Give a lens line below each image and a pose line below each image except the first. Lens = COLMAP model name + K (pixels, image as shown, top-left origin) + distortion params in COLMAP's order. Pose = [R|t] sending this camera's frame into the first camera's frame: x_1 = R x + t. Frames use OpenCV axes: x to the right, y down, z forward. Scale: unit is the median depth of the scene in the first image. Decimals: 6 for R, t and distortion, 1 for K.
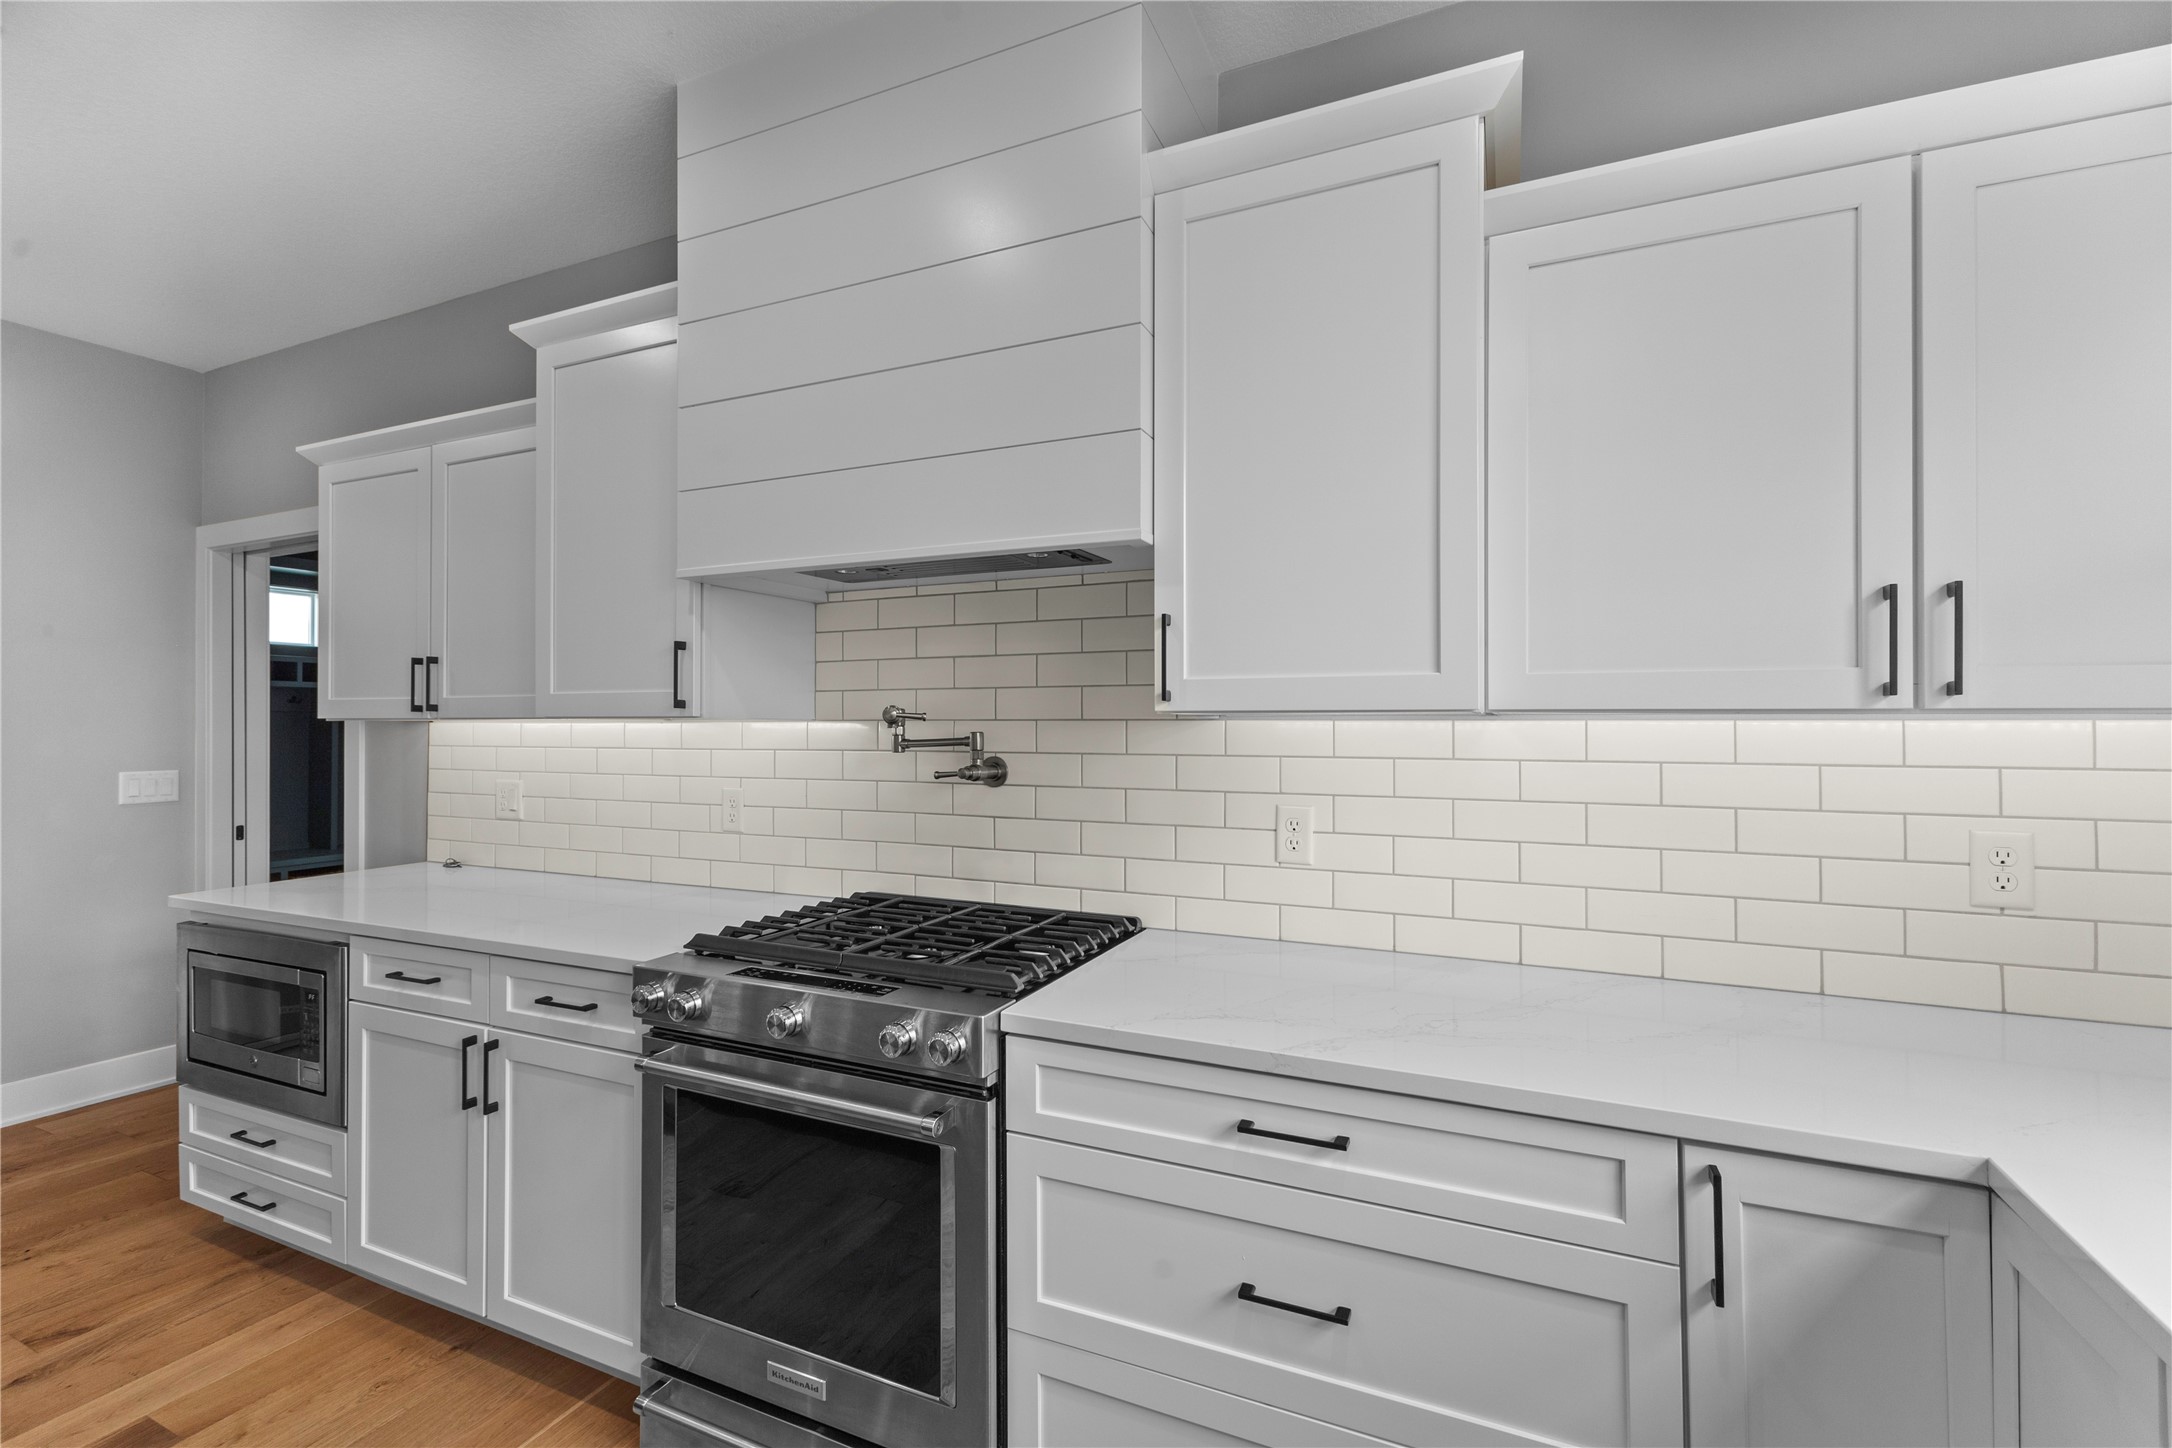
lens RADIAL K [[938.7, 0, 1080.2], [0, 938.7, 721.9], [0, 0, 1]] dist [0.012432, -0.000428]
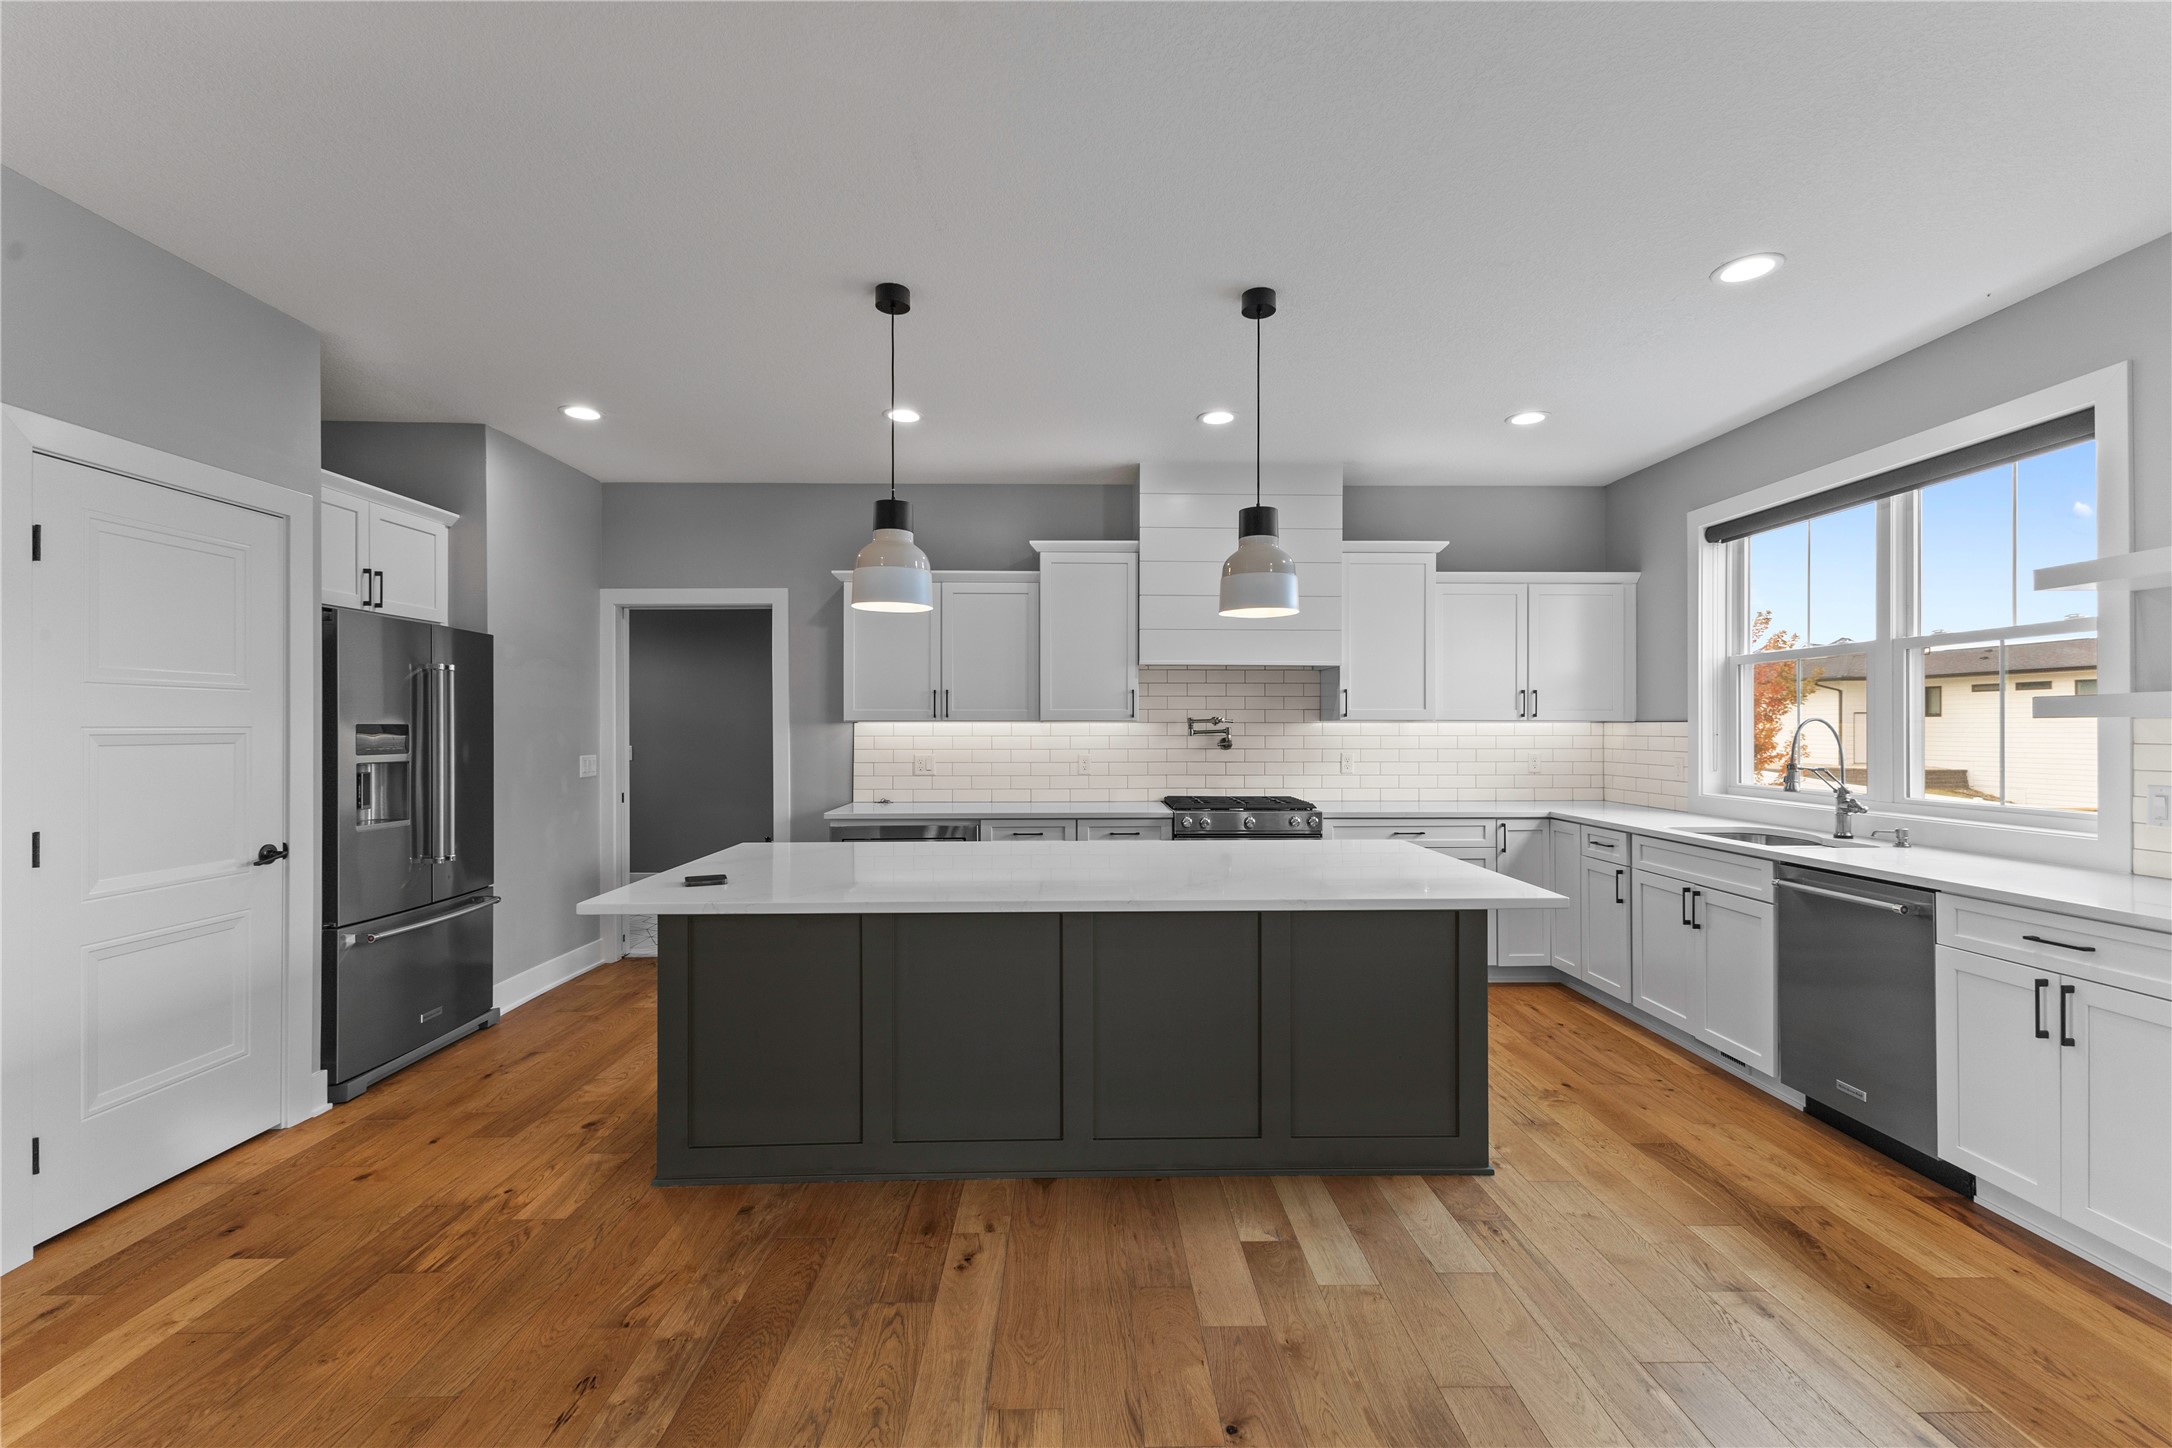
lens RADIAL K [[938.7, 0, 1080.2], [0, 938.7, 721.9], [0, 0, 1]] dist [0.012432, -0.000428]
pose [[0.902742, 0.003593, 0.430167, -1.528846], [-0.001304, 0.999983, -0.005617, 0.010920], [-0.430180, 0.004510, 0.902732, -1.080667]]
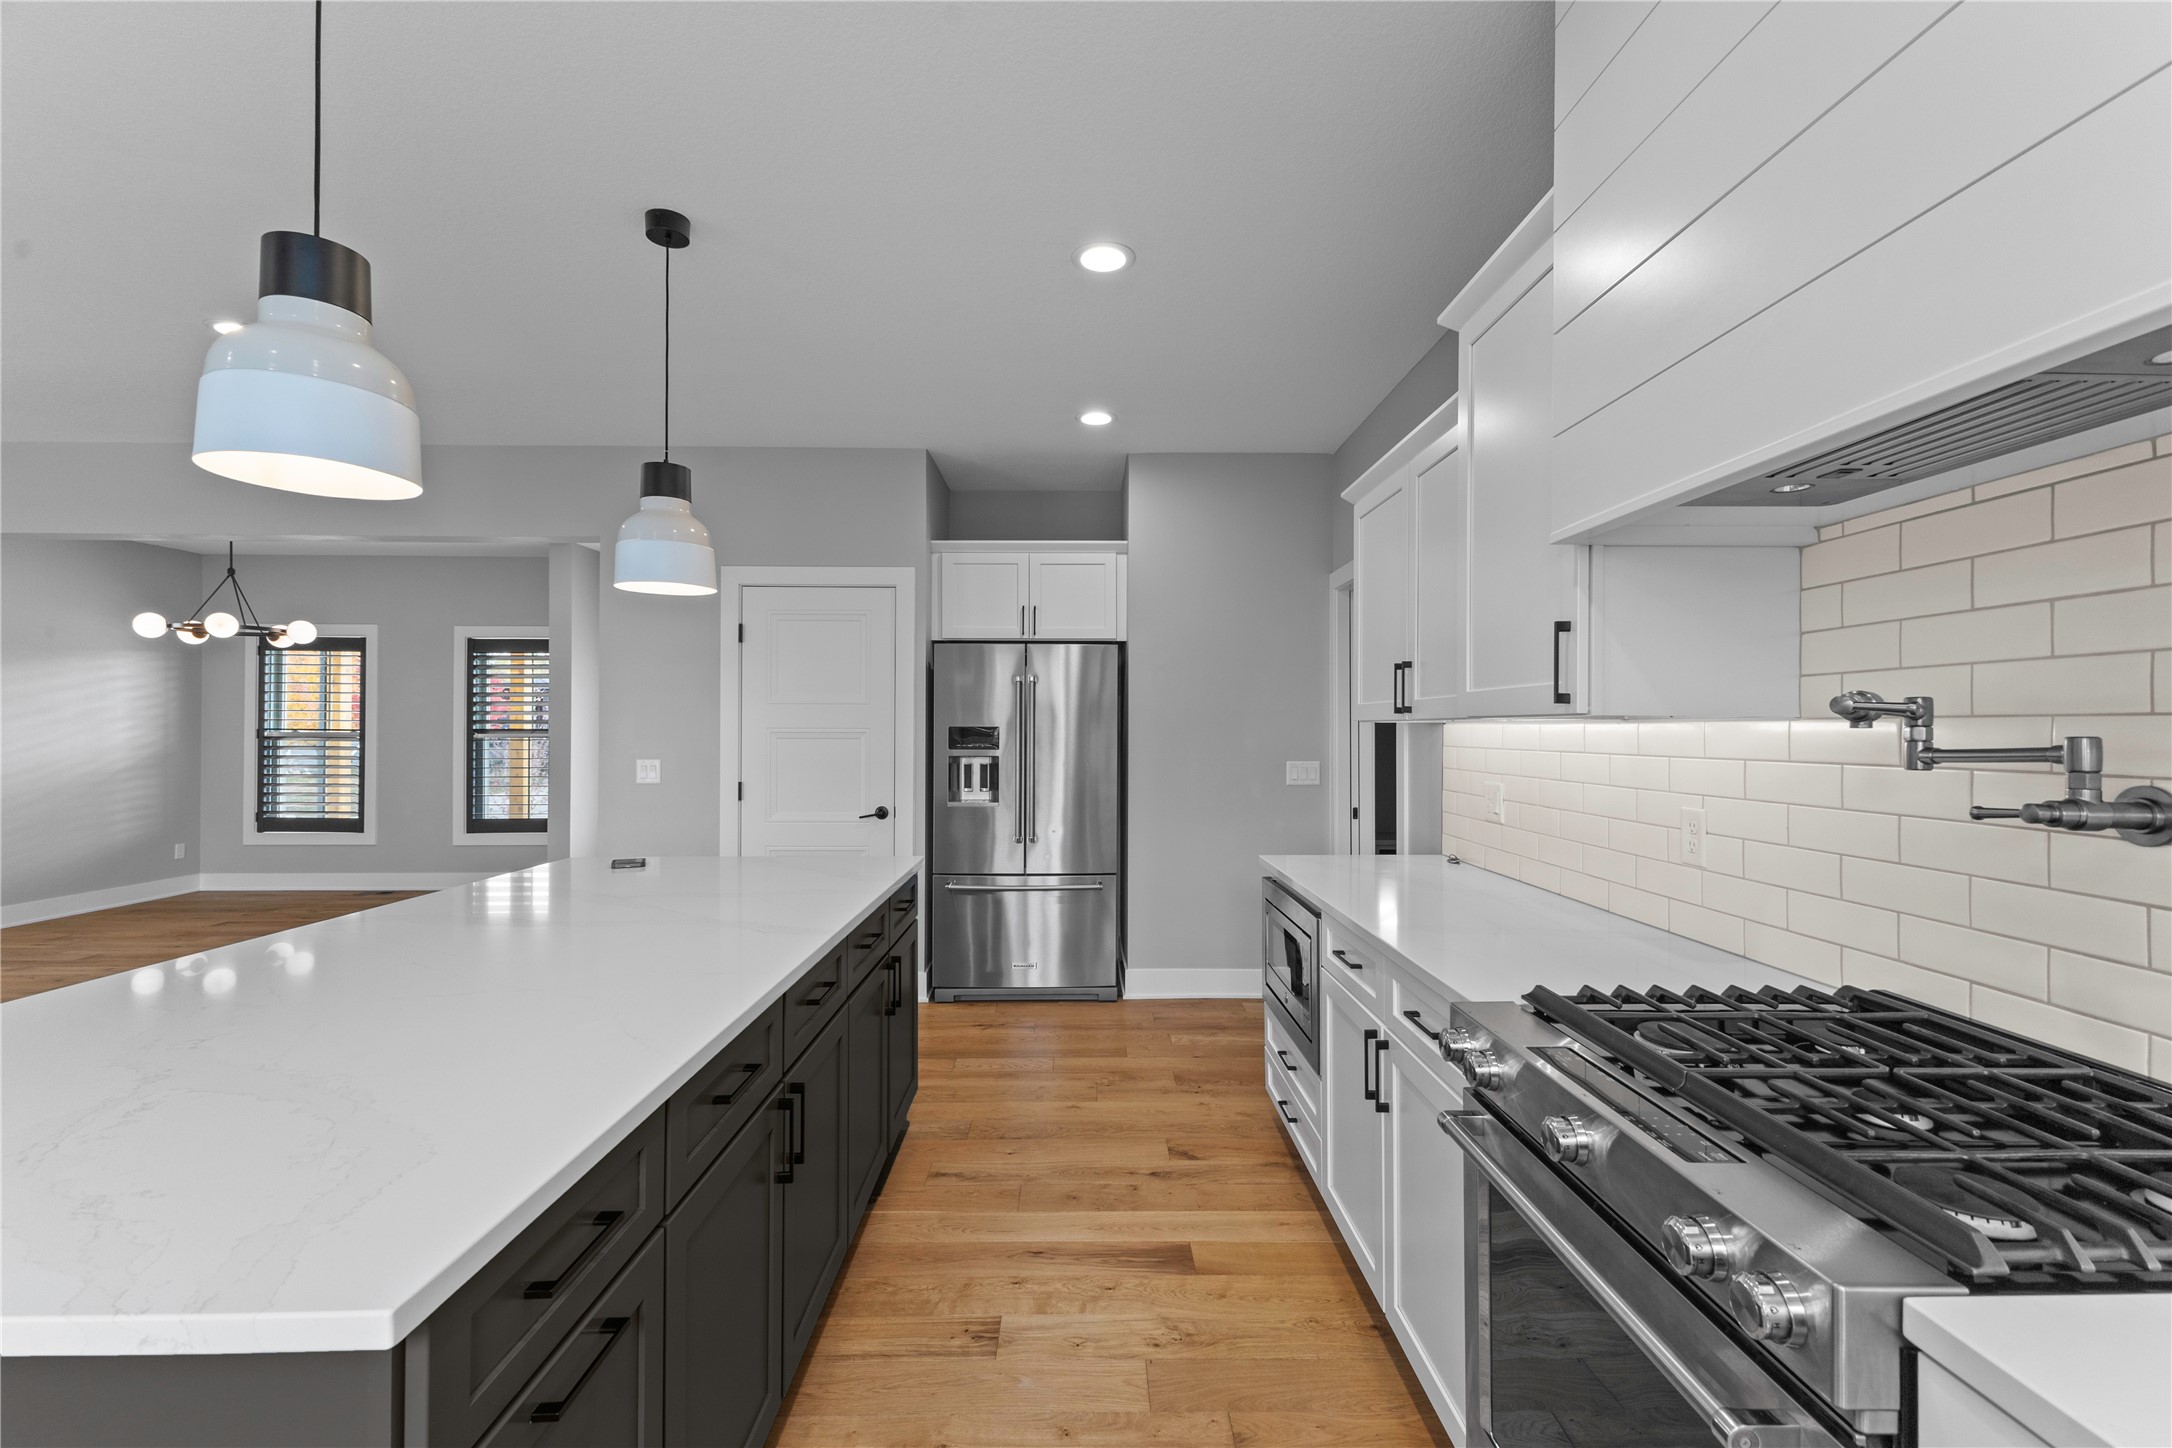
lens RADIAL K [[927.8, 0, 1111.8], [0, 927.8, 729.4], [0, 0, 1]] dist [0.011254, -0.000523]
pose [[0.441608, 0.003280, -0.897202, 0.121444], [-0.002731, 0.999994, 0.002311, 0.006907], [0.897204, 0.001429, 0.441614, 0.285456]]
